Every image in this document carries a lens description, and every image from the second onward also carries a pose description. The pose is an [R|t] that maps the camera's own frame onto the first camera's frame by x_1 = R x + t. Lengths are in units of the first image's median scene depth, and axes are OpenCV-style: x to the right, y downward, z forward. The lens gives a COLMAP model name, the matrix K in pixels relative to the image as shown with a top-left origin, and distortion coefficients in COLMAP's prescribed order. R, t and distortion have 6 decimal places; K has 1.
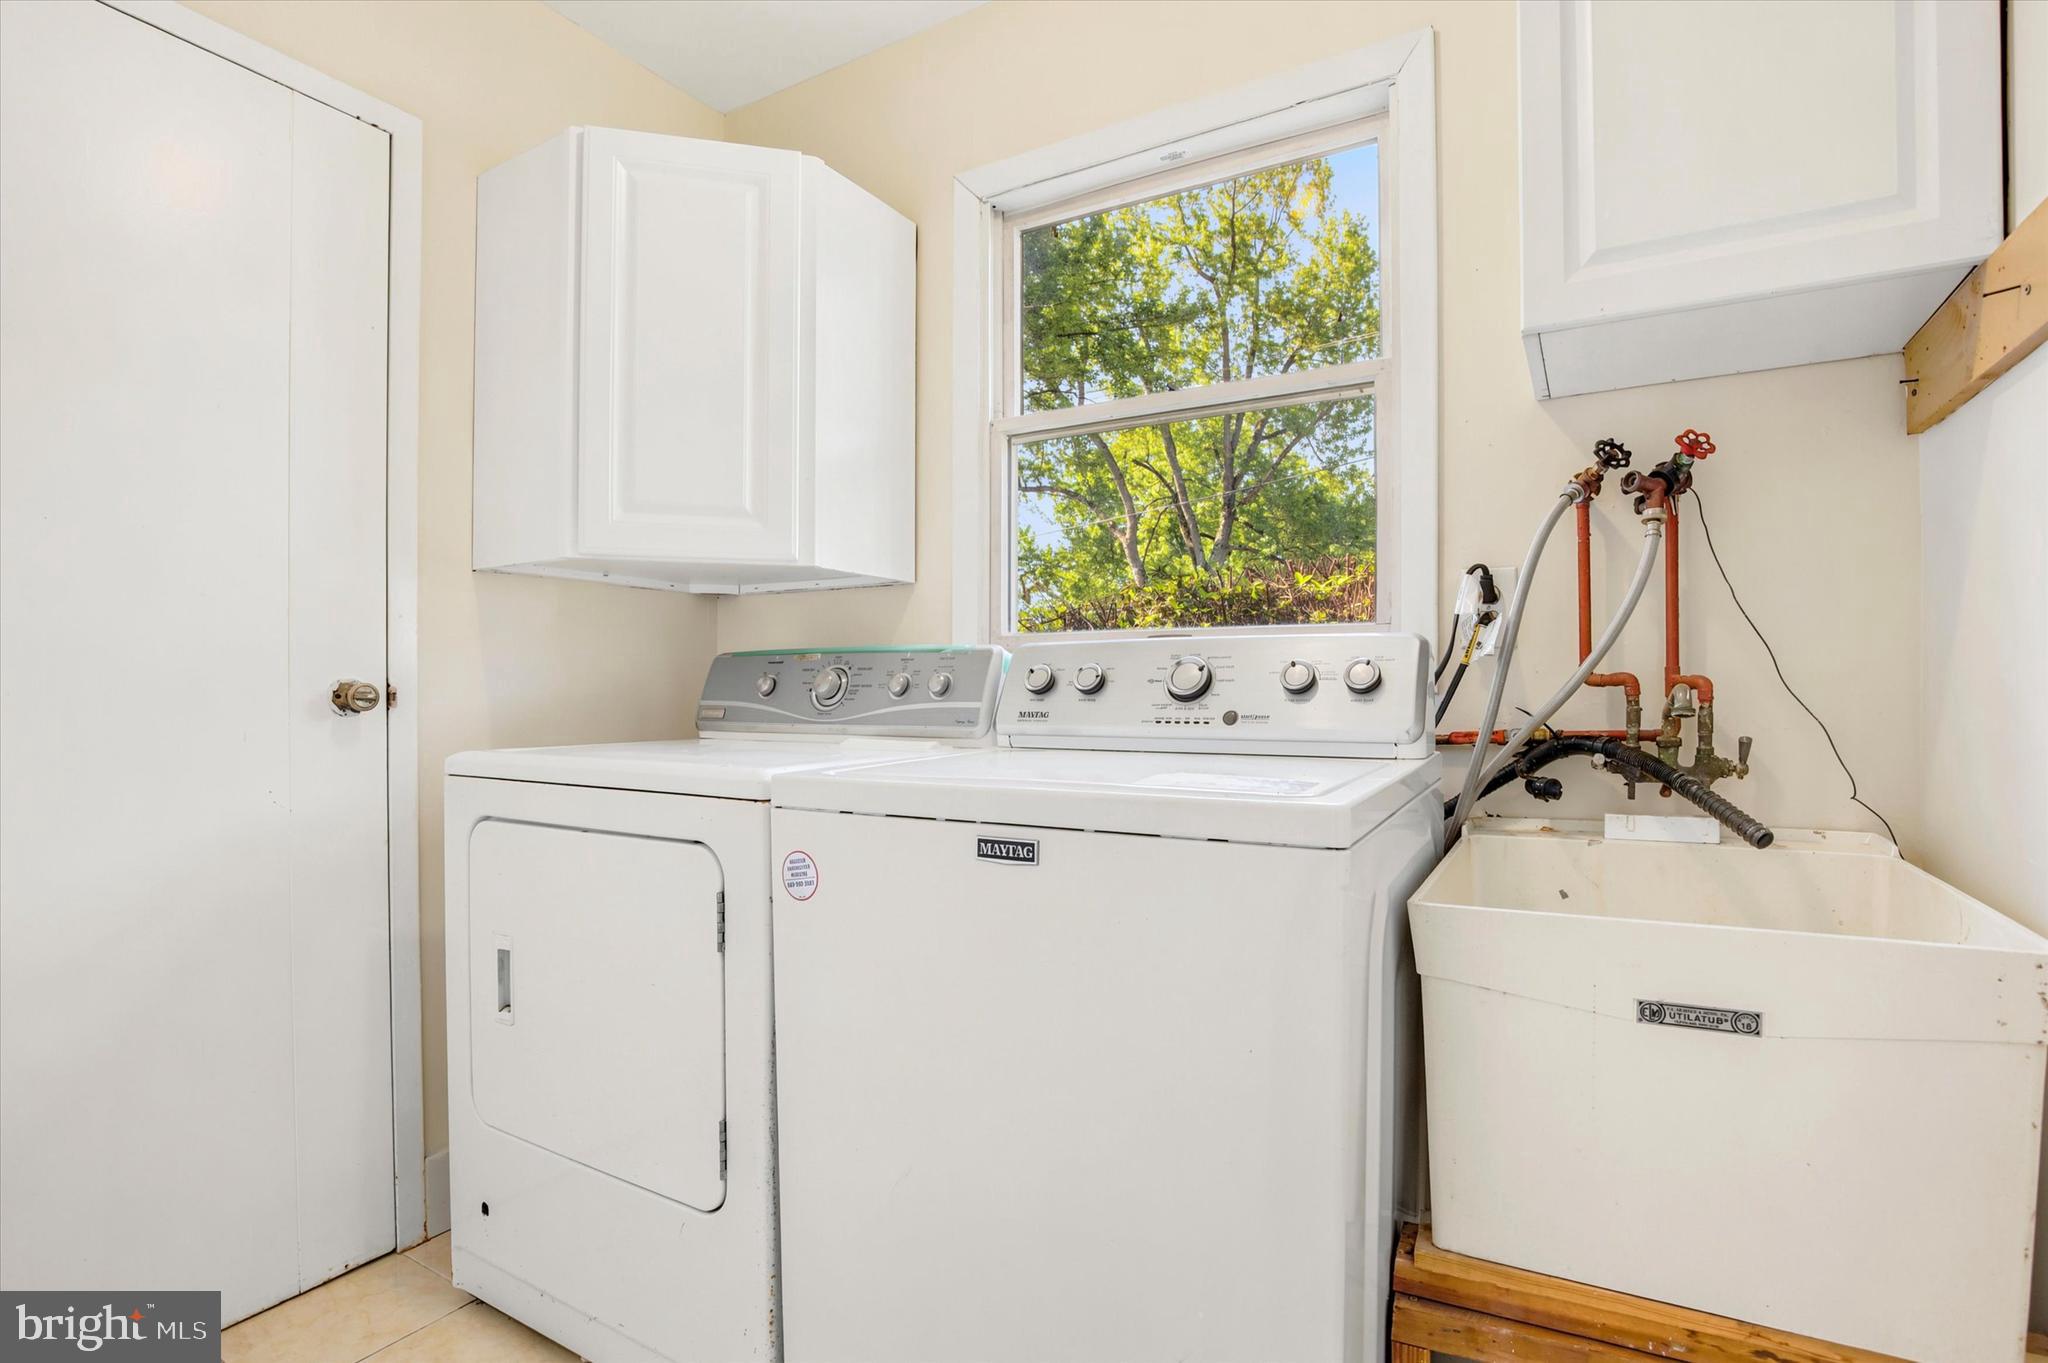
lens RADIAL K [[965.8, 0, 1030.5], [0, 965.8, 688.8], [0, 0, 1]] dist [-0.014134, -0.000066]
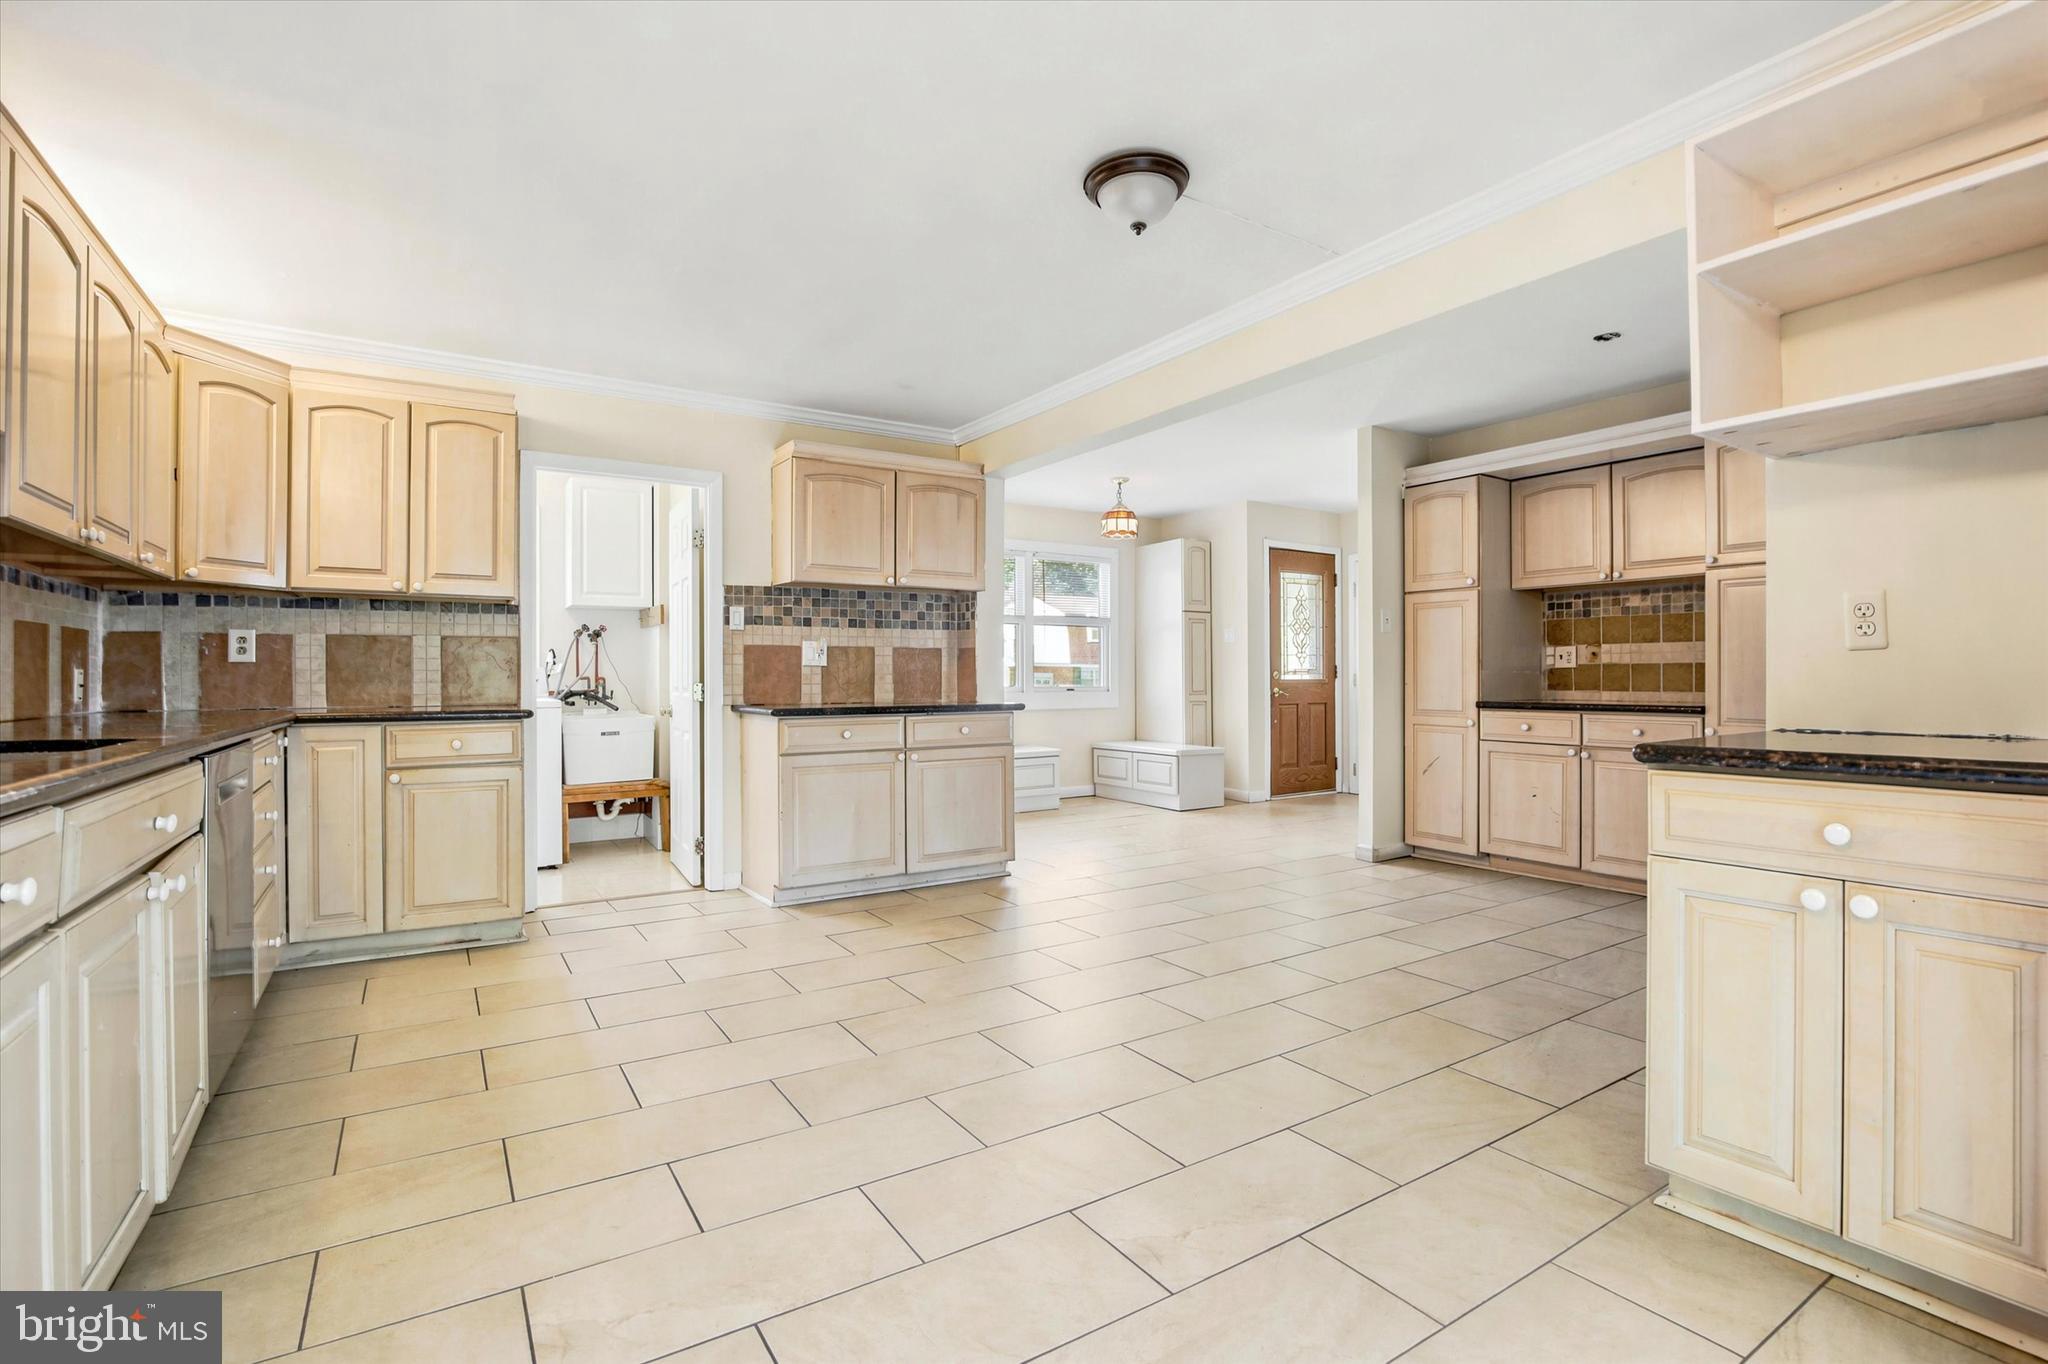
lens RADIAL K [[965.8, 0, 1036.9], [0, 965.8, 675.6], [0, 0, 1]] dist [-0.014134, -0.000066]
pose [[0.460852, -0.000222, 0.887477, -2.349652], [-0.003444, 0.999992, 0.002038, -0.038151], [-0.887470, -0.003995, 0.460848, -2.864781]]
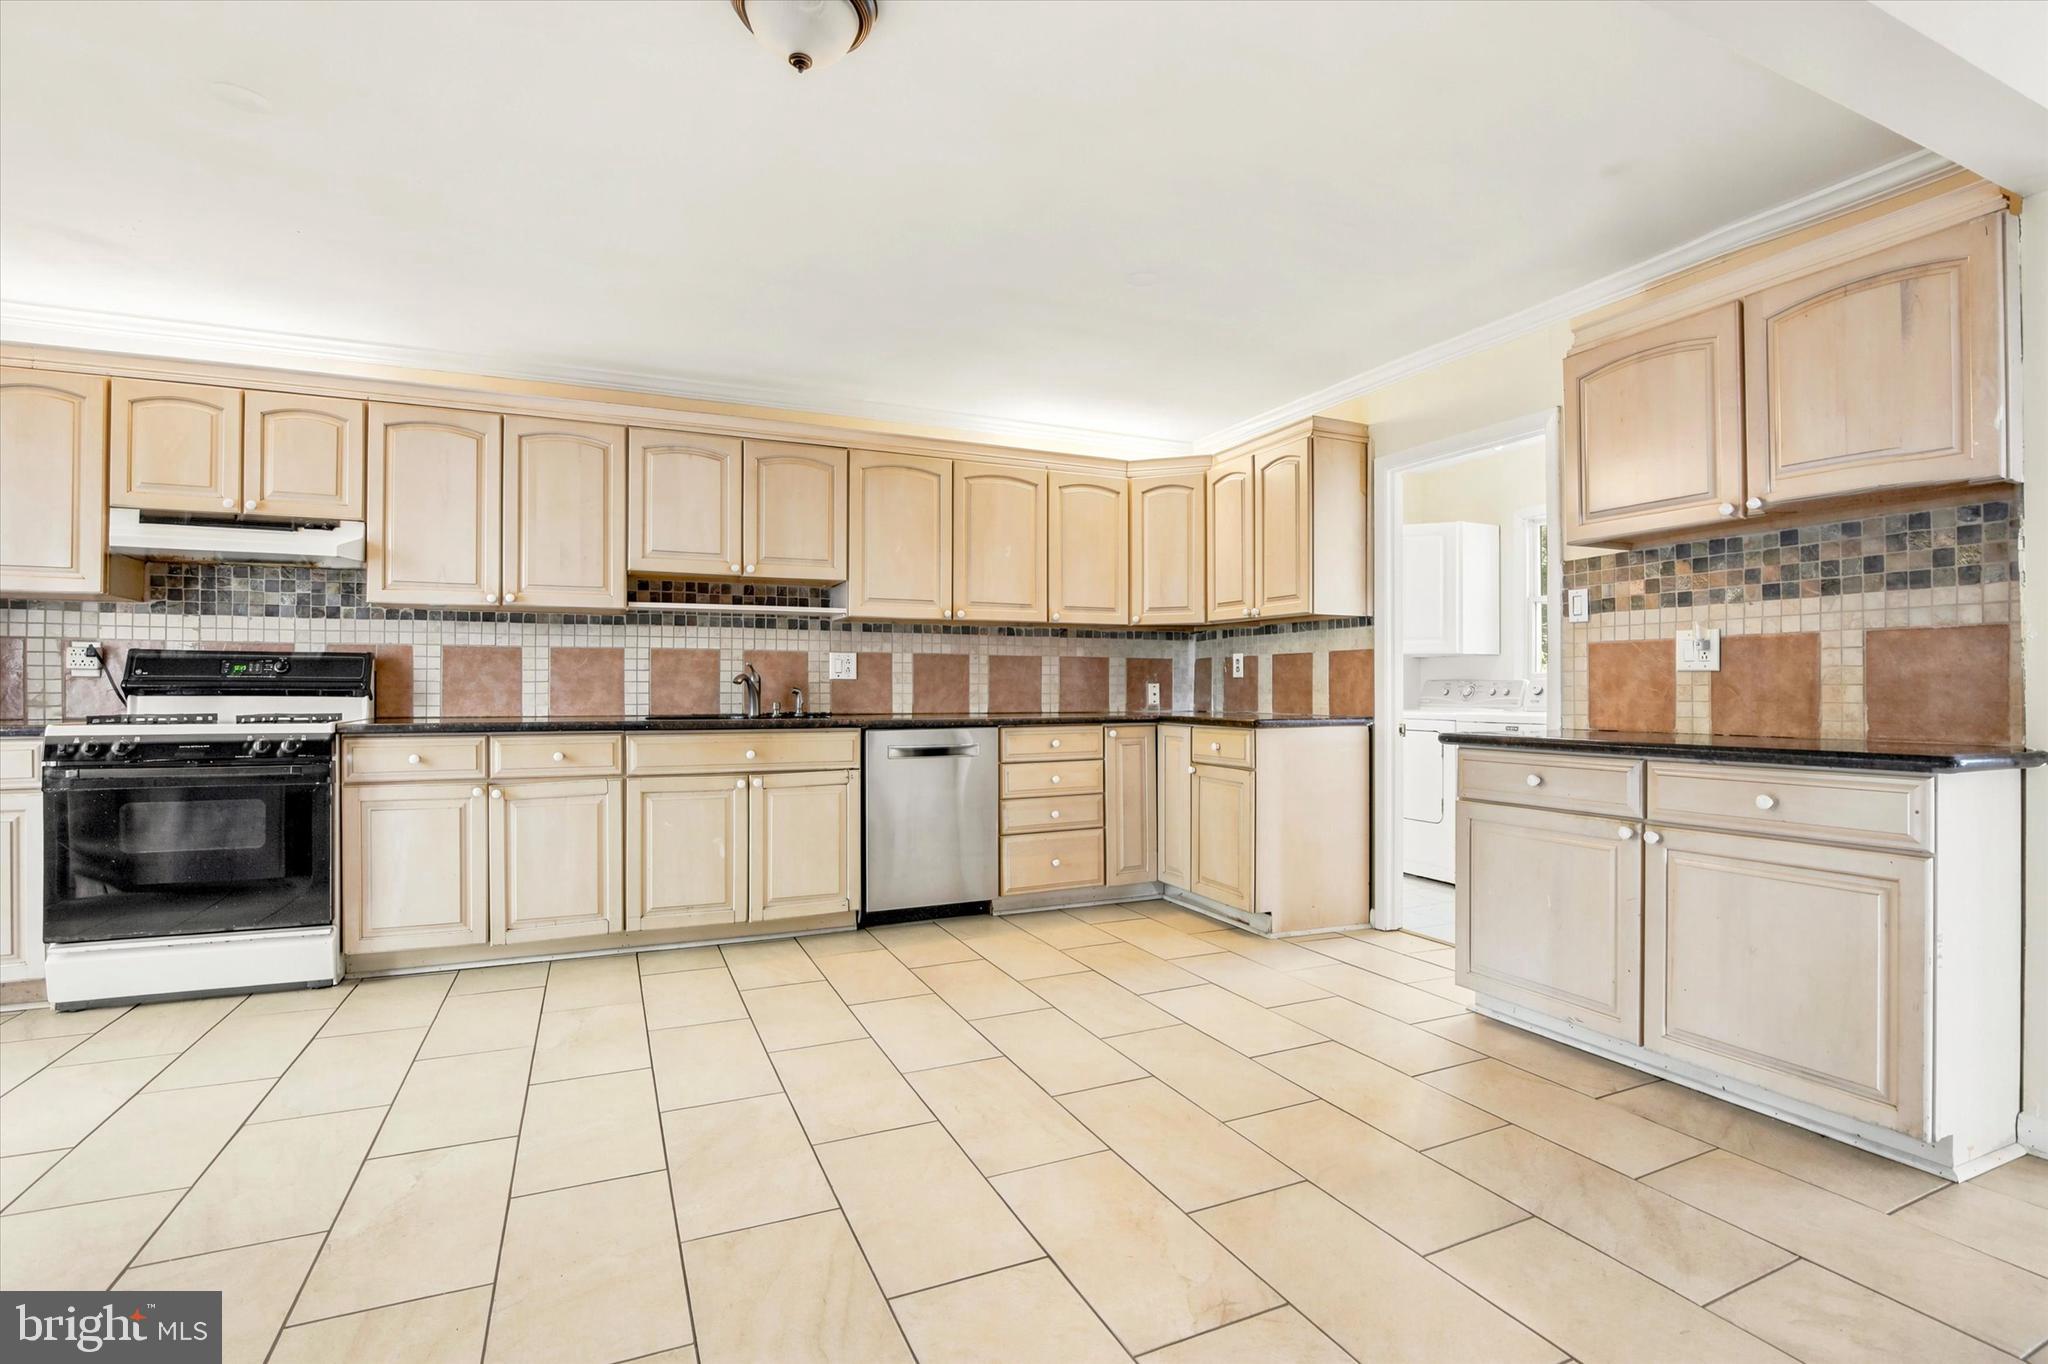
lens RADIAL K [[965.8, 0, 1037.0], [0, 965.8, 673.3], [0, 0, 1]] dist [-0.014134, -0.000066]
pose [[0.815832, -0.008509, -0.578226, 0.597358], [0.000792, 0.999907, -0.013596, -0.029949], [0.578289, 0.010634, 0.815763, -3.082554]]
